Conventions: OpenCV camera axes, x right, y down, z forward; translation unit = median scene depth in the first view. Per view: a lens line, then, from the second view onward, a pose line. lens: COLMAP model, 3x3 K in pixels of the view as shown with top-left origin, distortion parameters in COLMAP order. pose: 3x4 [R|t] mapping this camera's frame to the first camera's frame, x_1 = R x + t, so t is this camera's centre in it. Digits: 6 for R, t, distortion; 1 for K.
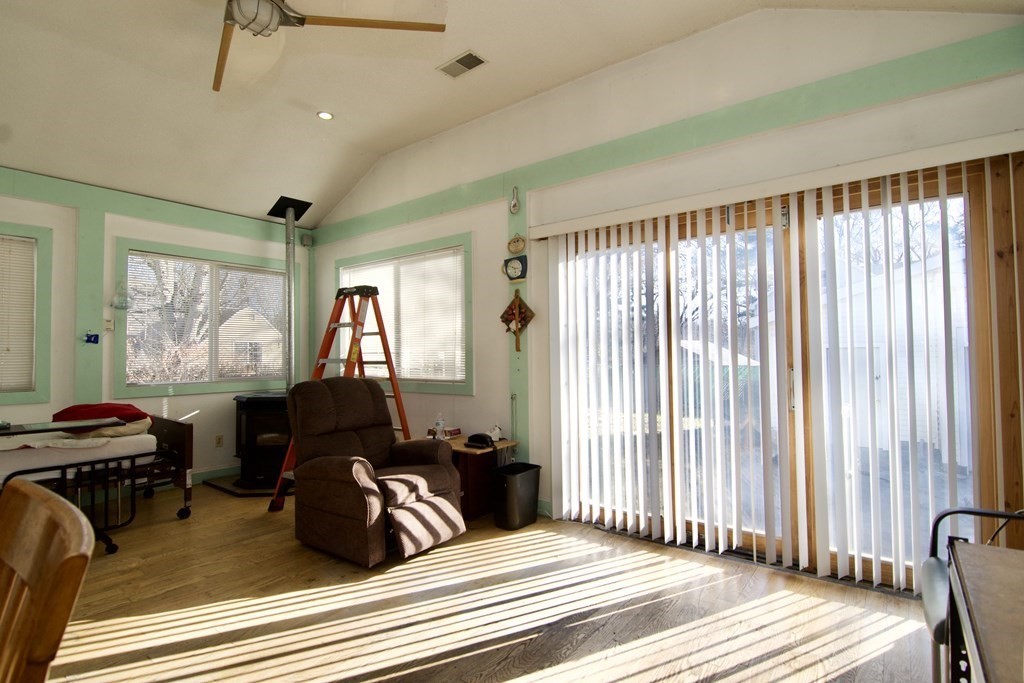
lens RADIAL K [[503.5, 0, 511.4], [0, 503.5, 339.0], [0, 0, 1]] dist [-0.002634, -0.011287]
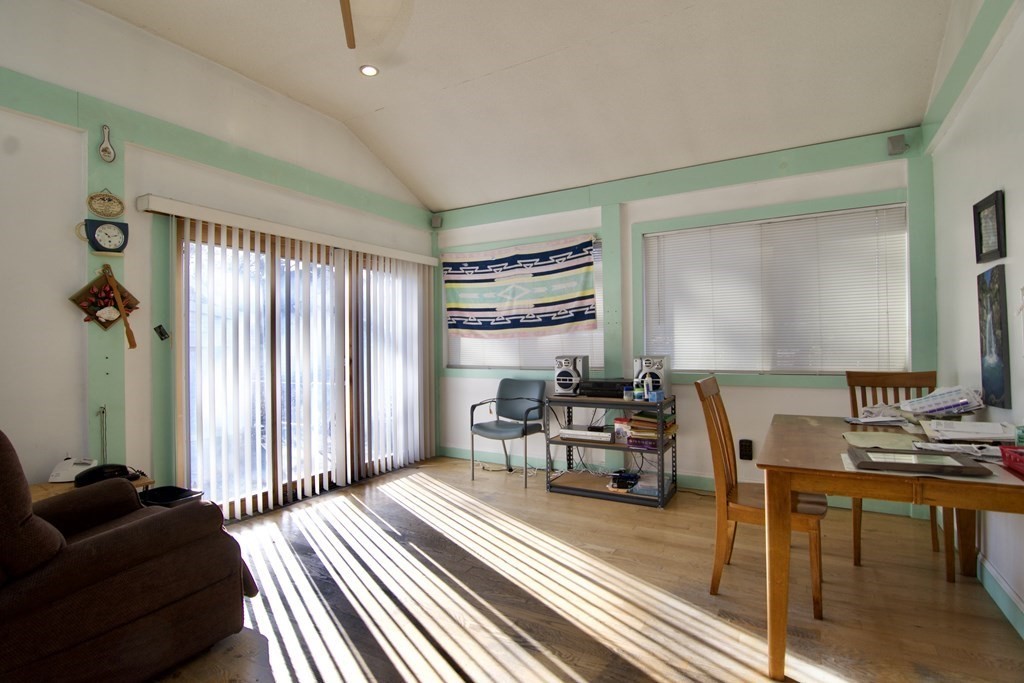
lens RADIAL K [[494.4, 0, 511.6], [0, 494.4, 338.6], [0, 0, 1]] dist [-0.001235, -0.013384]
pose [[-0.142168, 0.021941, 0.989599, -0.784451], [-0.017882, 0.999534, -0.024730, 0.017089], [-0.989681, -0.021212, -0.141709, 0.511426]]
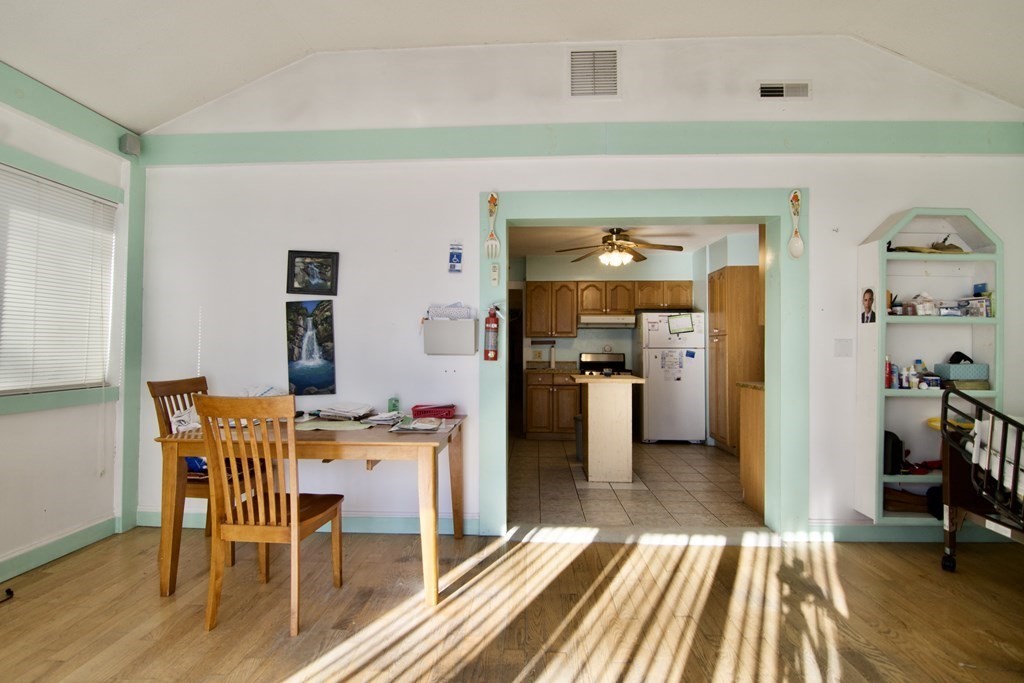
lens RADIAL K [[503.5, 0, 511.4], [0, 503.5, 339.0], [0, 0, 1]] dist [-0.002634, -0.011287]
pose [[-0.814097, -0.006251, -0.580696, -0.072259], [0.021581, 0.998926, -0.041007, 0.019192], [0.580328, -0.045916, -0.813087, 0.769424]]
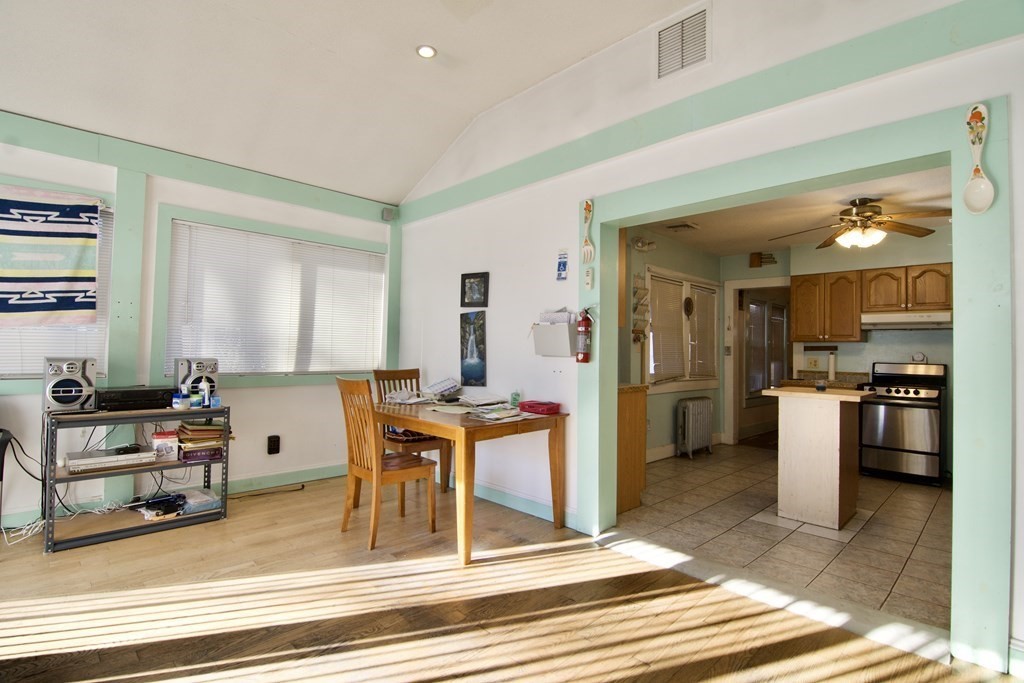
lens RADIAL K [[494.4, 0, 511.6], [0, 494.4, 338.6], [0, 0, 1]] dist [-0.001235, -0.013384]
pose [[-0.992014, -0.007771, 0.125891, -0.513094], [-0.015151, 0.998215, -0.057770, 0.029651], [-0.125217, -0.059216, -0.990361, 0.923916]]
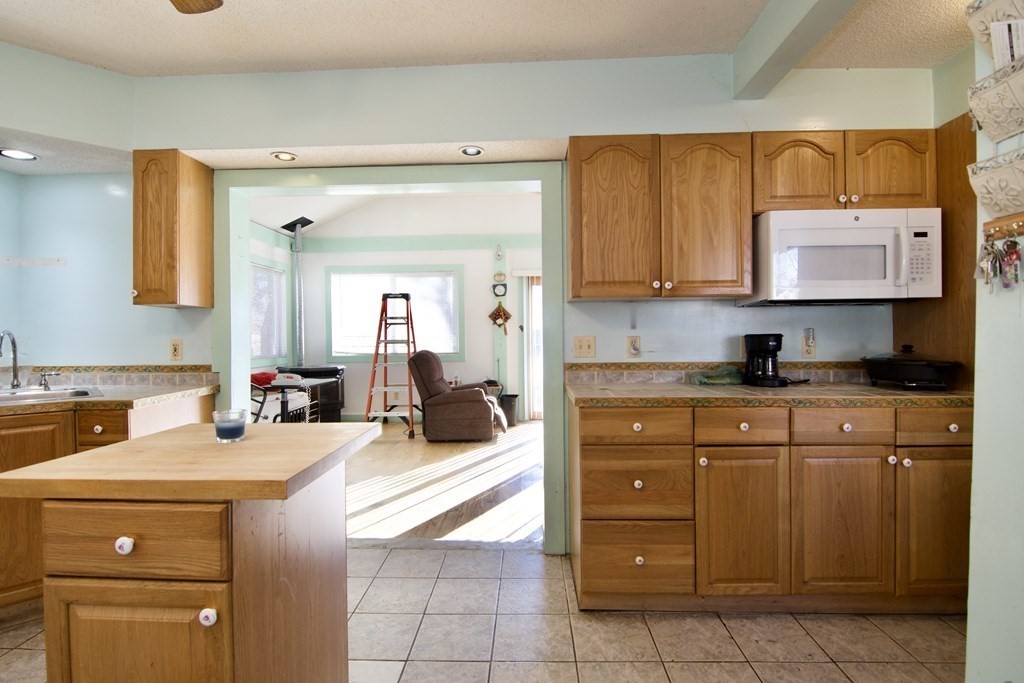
lens RADIAL K [[503.5, 0, 511.4], [0, 503.5, 339.0], [0, 0, 1]] dist [-0.002634, -0.011287]
pose [[0.806815, -0.004179, 0.590790, -1.039559], [-0.016376, 0.999433, 0.029433, -0.016809], [-0.590577, -0.033422, 0.806289, -0.507040]]
